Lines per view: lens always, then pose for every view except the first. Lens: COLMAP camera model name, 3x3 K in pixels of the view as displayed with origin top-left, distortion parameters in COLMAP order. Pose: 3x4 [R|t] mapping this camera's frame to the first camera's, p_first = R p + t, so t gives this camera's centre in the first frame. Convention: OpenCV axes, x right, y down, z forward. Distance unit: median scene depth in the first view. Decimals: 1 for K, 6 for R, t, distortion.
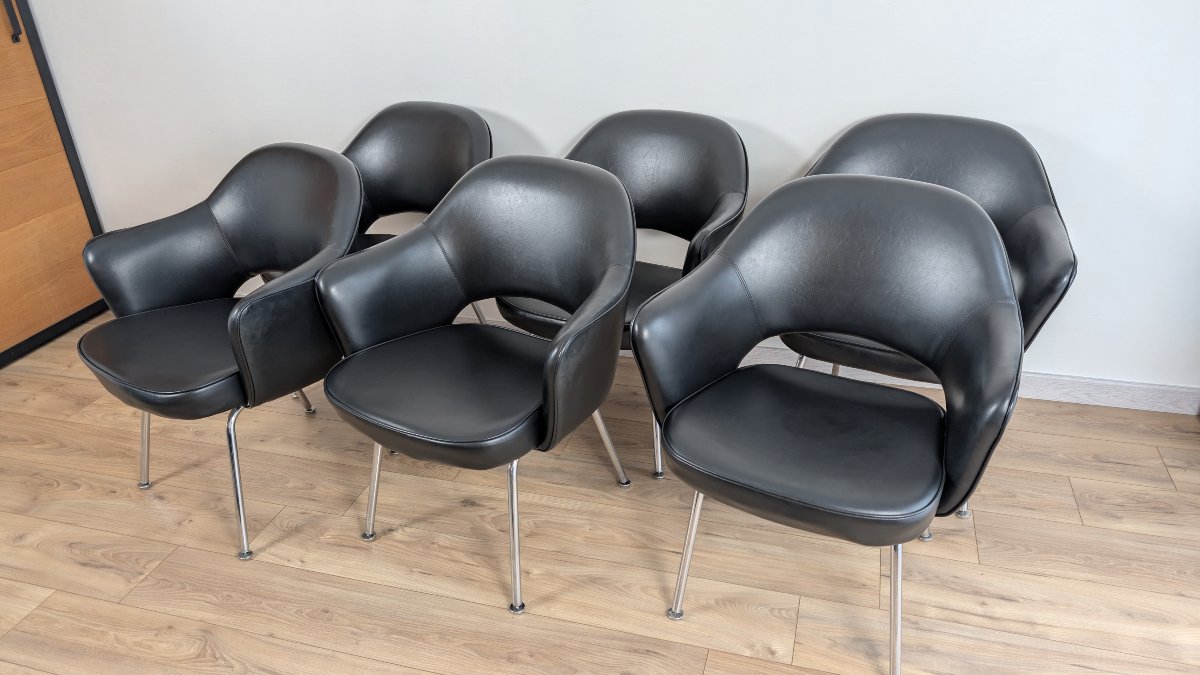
lens RADIAL K [[786.2, 0, 600.0], [0, 786.2, 337.5], [0, 0, 1]] dist [0.003867, -0.002263]
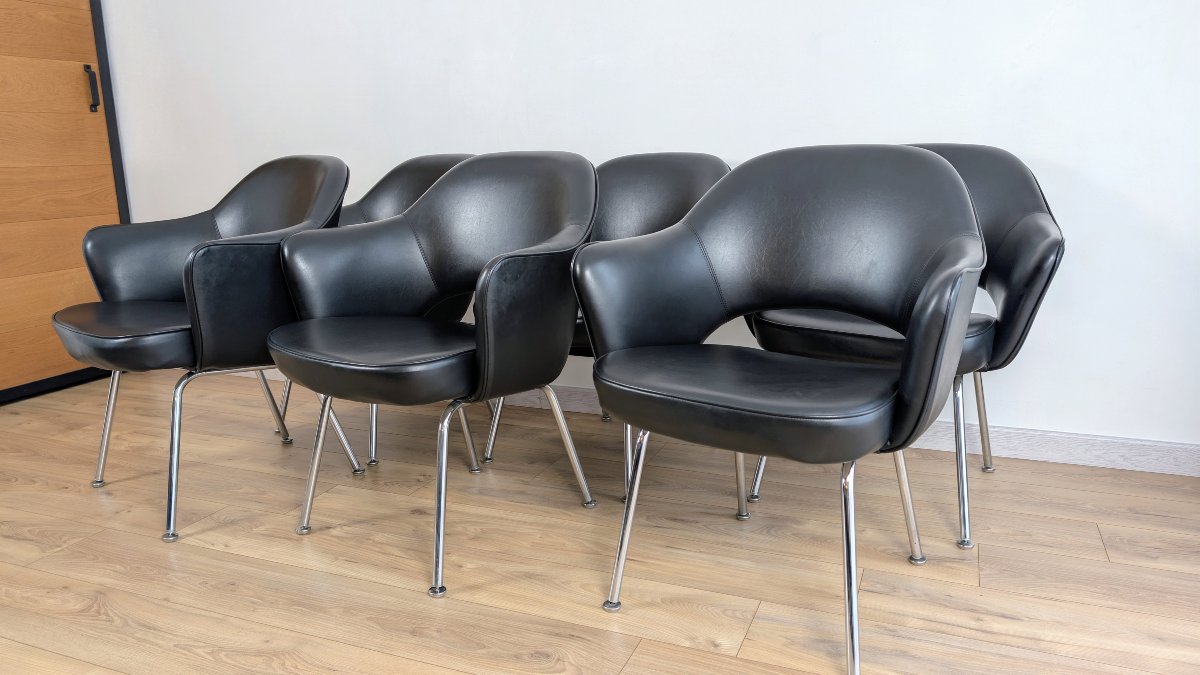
lens RADIAL K [[786.2, 0, 600.0], [0, 786.2, 337.5], [0, 0, 1]] dist [0.003867, -0.002263]
pose [[0.995866, 0.035209, -0.083734, 0.140170], [-0.053430, 0.972539, -0.226522, 0.251662], [0.073459, 0.230060, 0.970400, 0.081551]]
